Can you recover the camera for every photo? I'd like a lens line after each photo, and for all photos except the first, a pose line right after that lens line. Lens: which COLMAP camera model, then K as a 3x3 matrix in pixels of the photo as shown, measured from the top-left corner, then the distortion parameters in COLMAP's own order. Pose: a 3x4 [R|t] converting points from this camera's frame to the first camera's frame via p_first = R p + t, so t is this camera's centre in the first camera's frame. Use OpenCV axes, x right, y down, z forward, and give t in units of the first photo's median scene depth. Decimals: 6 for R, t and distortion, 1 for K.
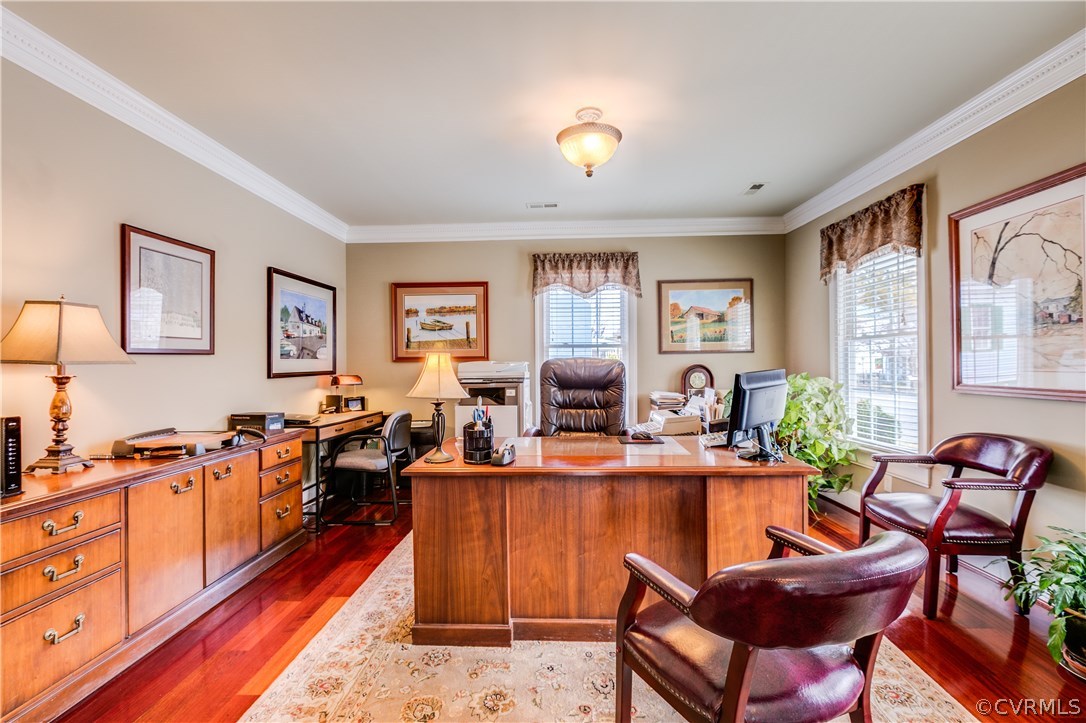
lens RADIAL K [[480.2, 0, 546.1], [0, 480.2, 361.9], [0, 0, 1]] dist [0.002078, -0.001544]
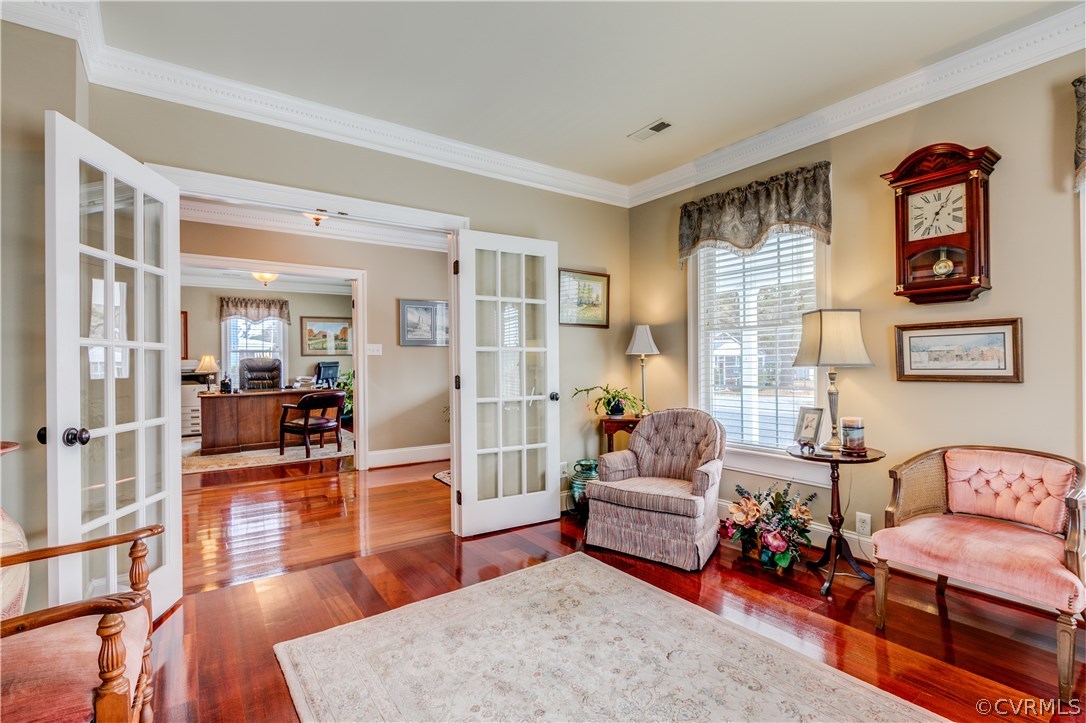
lens RADIAL K [[525.7, 0, 550.0], [0, 525.7, 358.2], [0, 0, 1]] dist [0.000927, -0.000171]
pose [[0.801322, 0.002174, 0.598229, -0.315892], [0.005359, 0.999927, -0.010812, 0.026414], [-0.598209, 0.011870, 0.801252, -1.814235]]
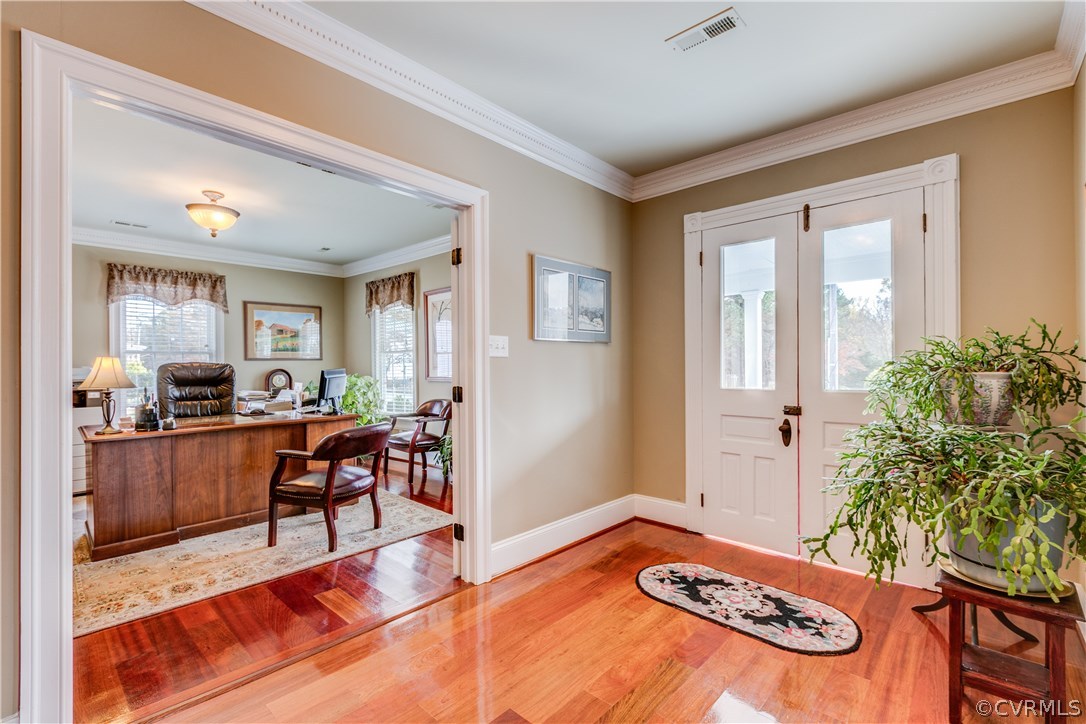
lens RADIAL K [[480.2, 0, 546.6], [0, 480.2, 368.7], [0, 0, 1]] dist [0.002078, -0.001544]
pose [[0.648876, -0.001737, 0.760892, -0.312687], [0.004087, 0.999991, -0.001203, 0.014852], [-0.760883, 0.003890, 0.648877, -0.607944]]
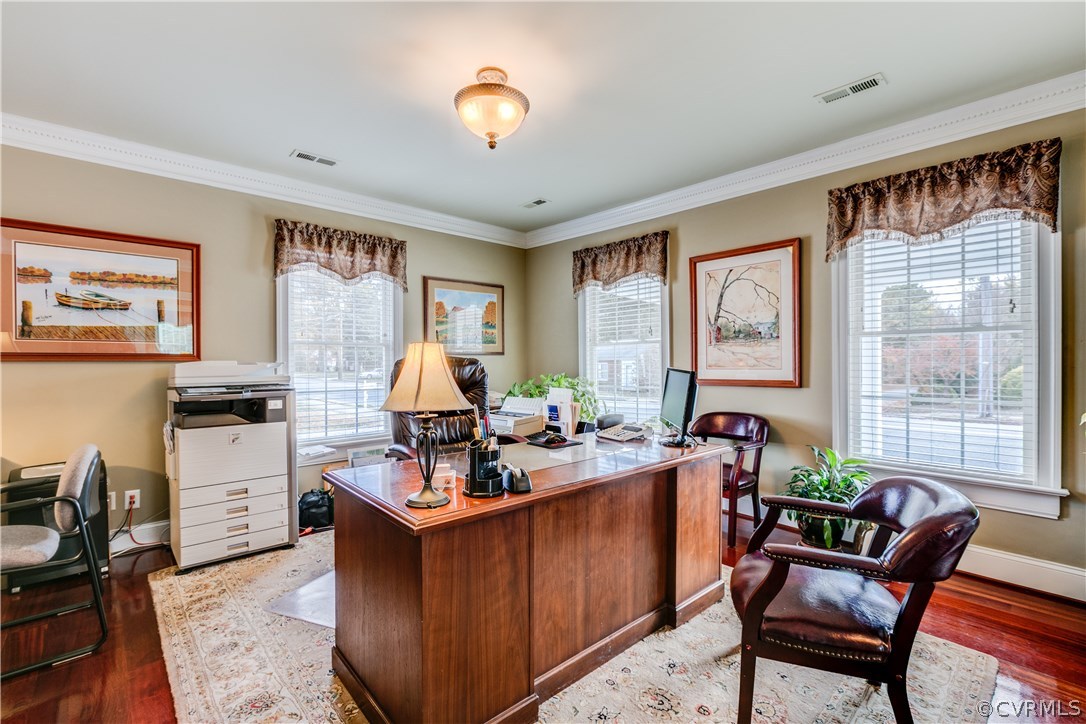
lens RADIAL K [[480.2, 0, 541.0], [0, 480.2, 364.4], [0, 0, 1]] dist [0.002078, -0.001544]
pose [[0.714433, 0.003616, 0.699694, -0.395090], [-0.000521, 0.999989, -0.004636, 0.009443], [-0.699703, 0.002947, 0.714427, 0.274388]]
